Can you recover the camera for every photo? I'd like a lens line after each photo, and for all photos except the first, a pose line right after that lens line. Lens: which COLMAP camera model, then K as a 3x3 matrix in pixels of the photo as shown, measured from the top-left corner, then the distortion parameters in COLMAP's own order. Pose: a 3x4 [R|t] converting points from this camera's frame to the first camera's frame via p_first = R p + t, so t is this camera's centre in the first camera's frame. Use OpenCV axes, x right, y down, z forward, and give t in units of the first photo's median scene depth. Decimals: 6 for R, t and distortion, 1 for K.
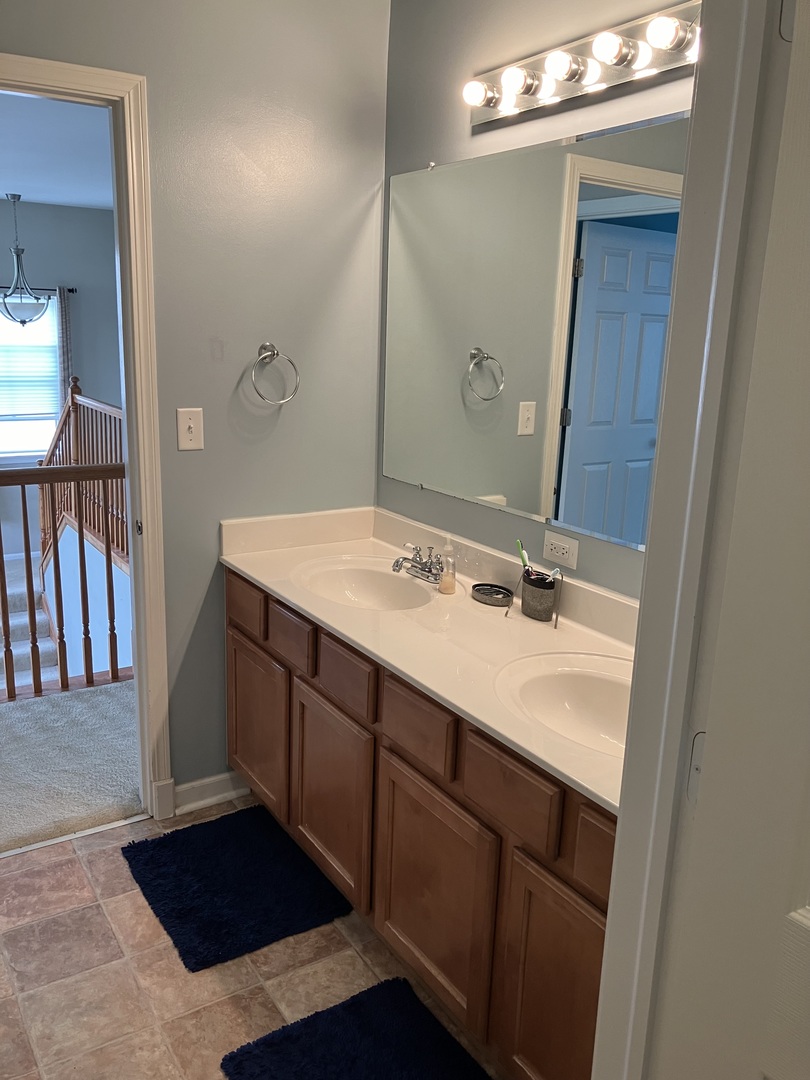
lens RADIAL K [[886.8, 0, 403.8], [0, 886.8, 540.5], [0, 0, 1]] dist [0.040972, -0.074566]
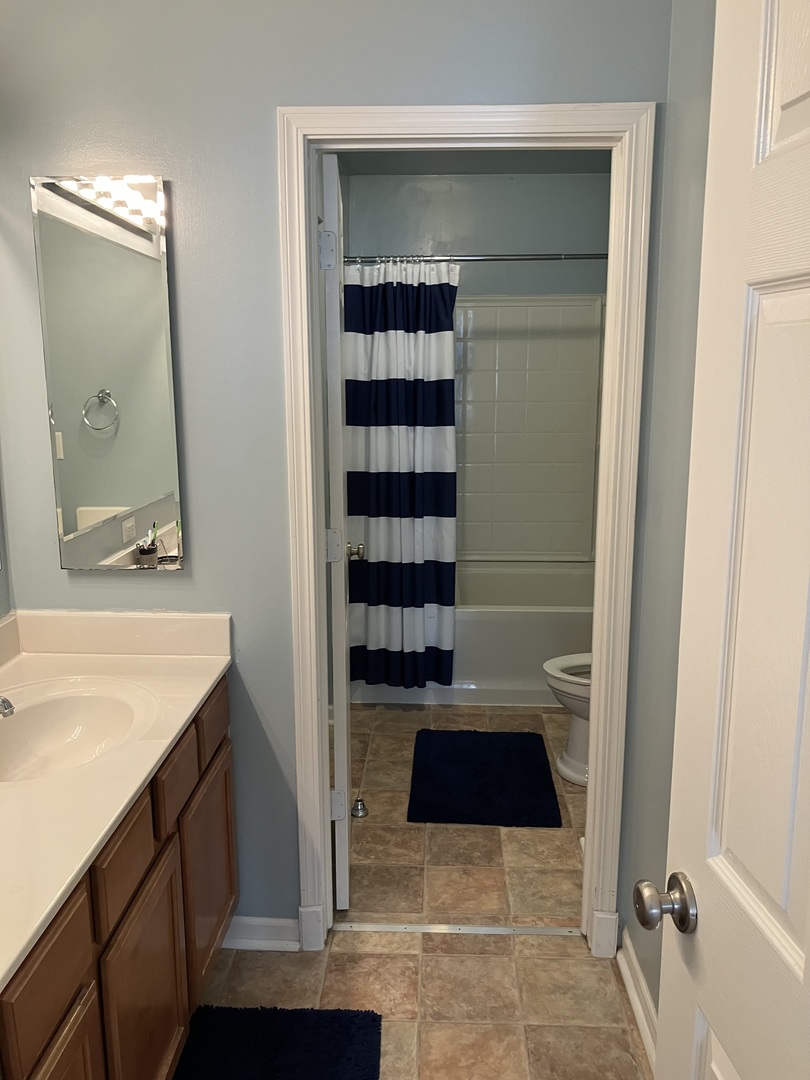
lens RADIAL K [[886.8, 0, 404.6], [0, 886.8, 542.0], [0, 0, 1]] dist [0.040972, -0.074566]
pose [[-0.821723, -0.139527, 0.552543, -0.699795], [0.107034, 0.914525, 0.390111, -0.431190], [-0.559746, 0.379704, -0.736552, 1.659700]]
